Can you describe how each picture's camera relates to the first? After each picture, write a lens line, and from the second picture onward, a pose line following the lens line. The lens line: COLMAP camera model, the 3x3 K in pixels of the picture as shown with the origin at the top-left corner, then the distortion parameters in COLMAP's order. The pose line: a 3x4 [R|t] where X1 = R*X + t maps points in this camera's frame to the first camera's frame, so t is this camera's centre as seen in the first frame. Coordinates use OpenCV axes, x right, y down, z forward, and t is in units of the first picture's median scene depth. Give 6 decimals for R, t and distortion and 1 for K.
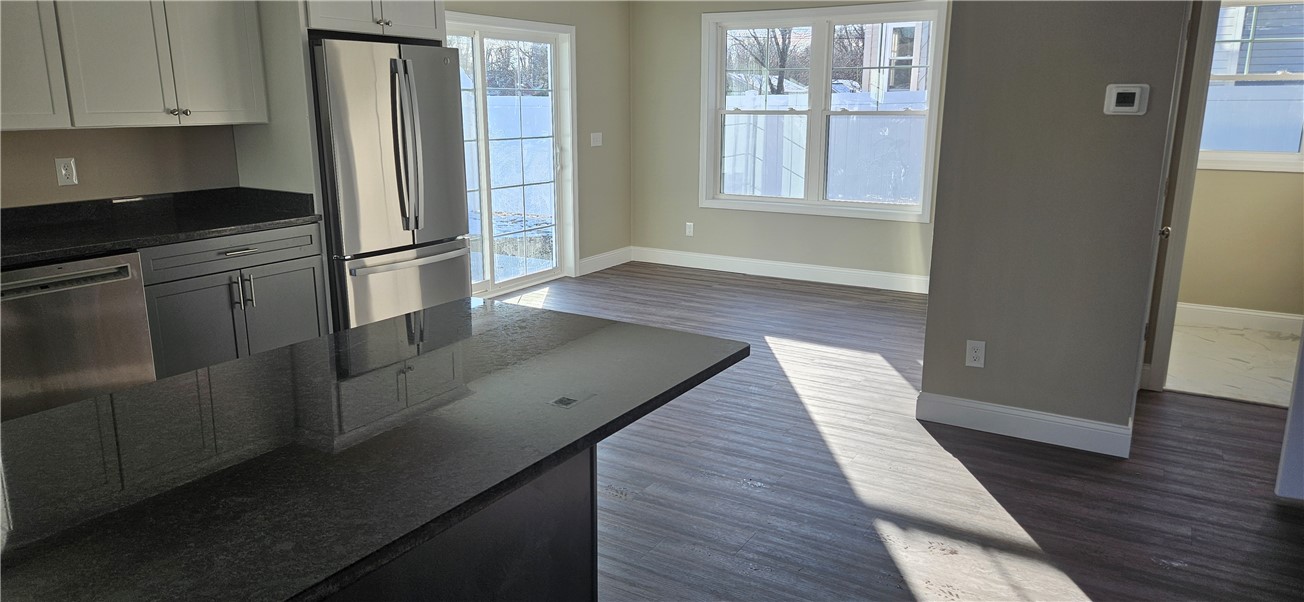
lens RADIAL K [[853.5, 0, 652.0], [0, 853.5, 301.0], [0, 0, 1]] dist [0.040438, -0.000654]
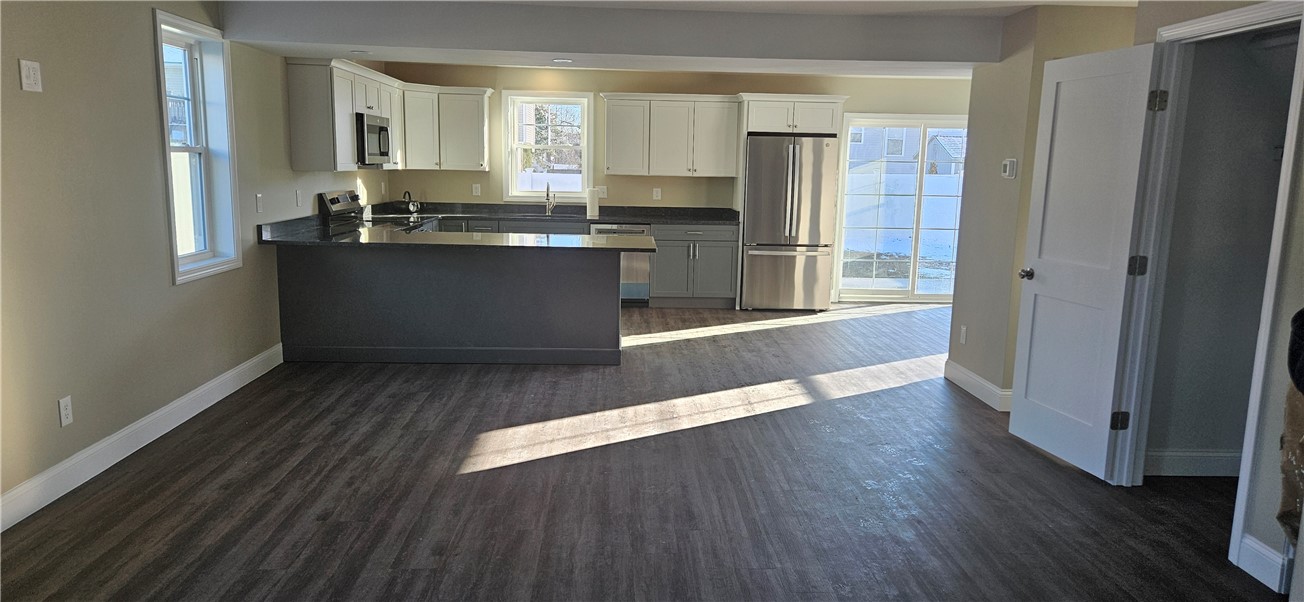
lens RADIAL K [[853.5, 0, 652.0], [0, 853.5, 301.0], [0, 0, 1]] dist [0.040438, -0.000654]
pose [[0.553110, 0.143203, -0.820708, 1.284669], [-0.212179, 0.976845, 0.027450, 0.076971], [0.805636, 0.158954, 0.570688, -0.308043]]
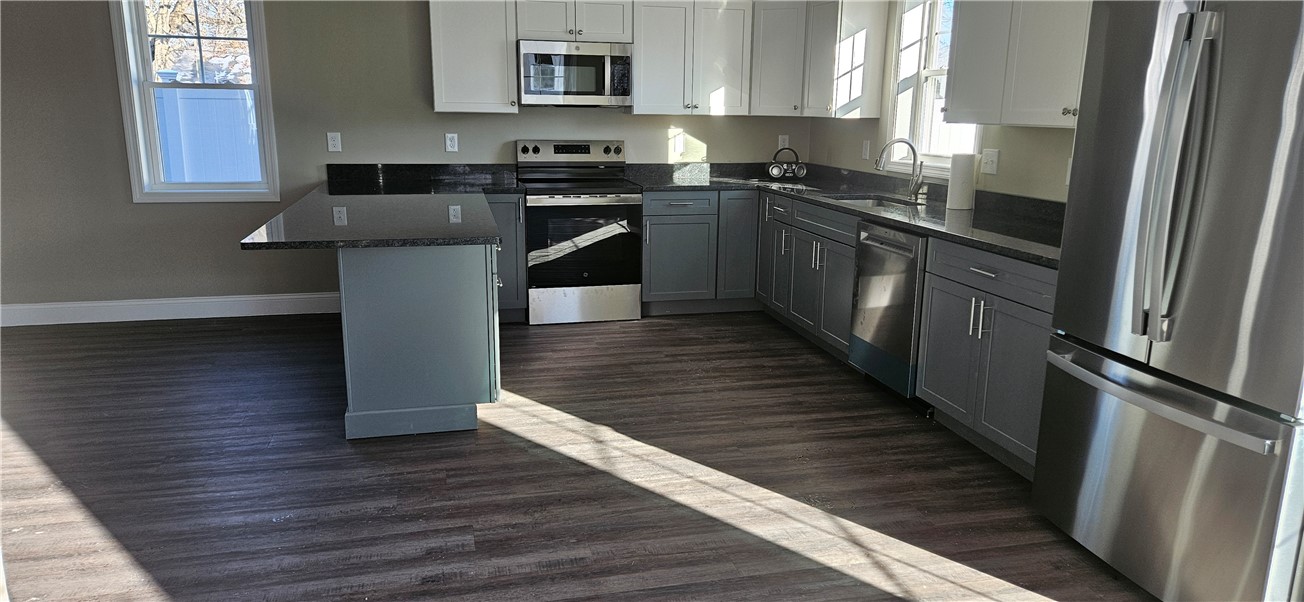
lens RADIAL K [[853.5, 0, 652.0], [0, 853.5, 301.0], [0, 0, 1]] dist [0.040438, -0.000654]
pose [[-0.709919, 0.146532, -0.688871, 0.163127], [-0.170887, 0.913048, 0.370326, -0.360007], [0.683237, 0.380620, -0.623150, 1.644483]]
